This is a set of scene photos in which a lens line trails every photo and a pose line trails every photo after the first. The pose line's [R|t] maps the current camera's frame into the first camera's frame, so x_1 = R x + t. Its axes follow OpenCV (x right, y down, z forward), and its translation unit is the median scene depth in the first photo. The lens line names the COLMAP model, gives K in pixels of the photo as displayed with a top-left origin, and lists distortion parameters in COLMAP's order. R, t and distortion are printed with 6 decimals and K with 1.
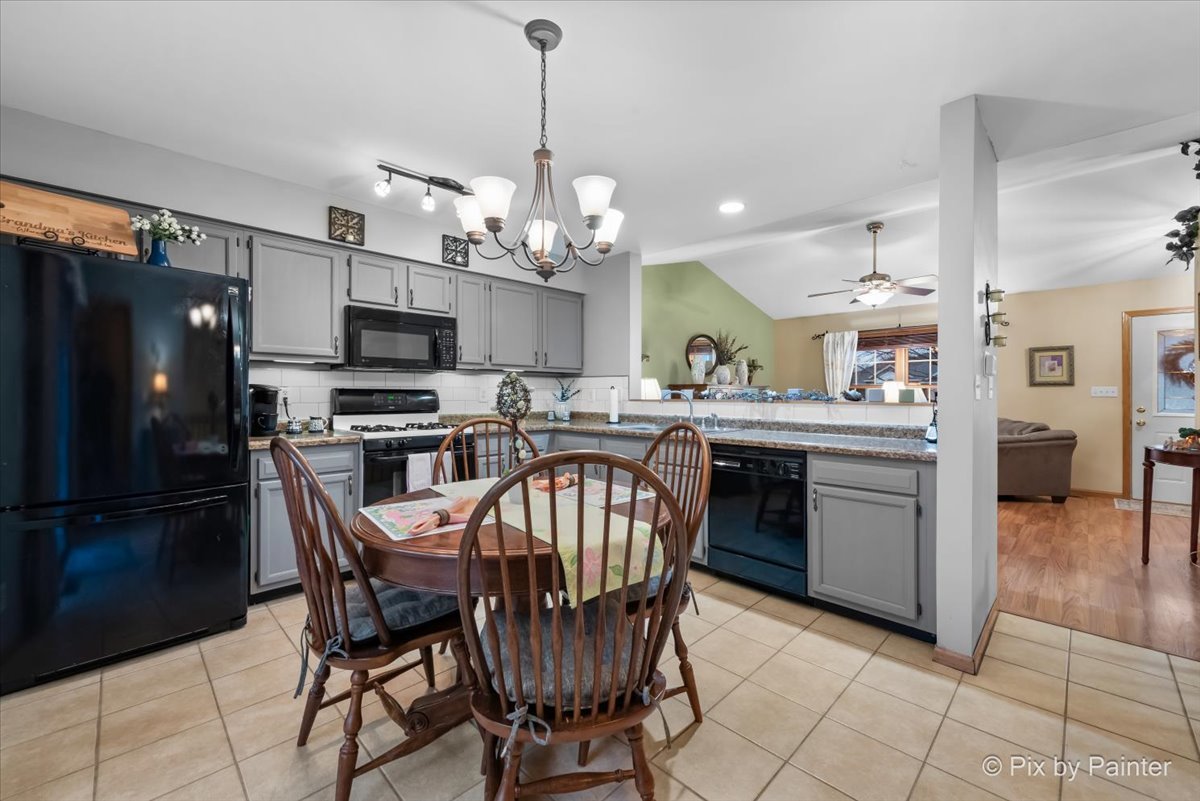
lens RADIAL K [[477.0, 0, 596.7], [0, 477.0, 390.3], [0, 0, 1]] dist [0.001571, 0.000080]
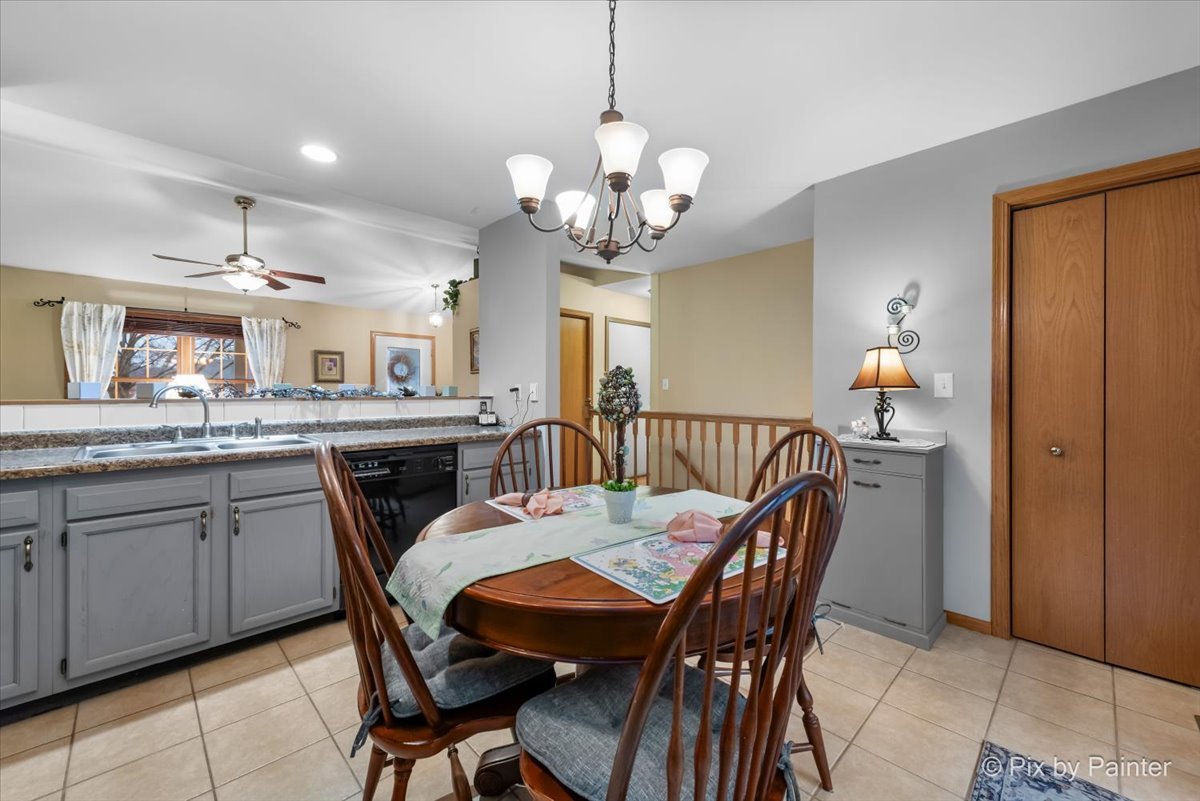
lens RADIAL K [[482.5, 0, 596.8], [0, 482.5, 394.6], [0, 0, 1]] dist [0.010660, 0.000128]
pose [[0.011927, -0.012206, 0.999854, -0.502948], [-0.007842, 0.999894, 0.012300, 0.001450], [-0.999898, -0.007987, 0.011830, 0.514310]]
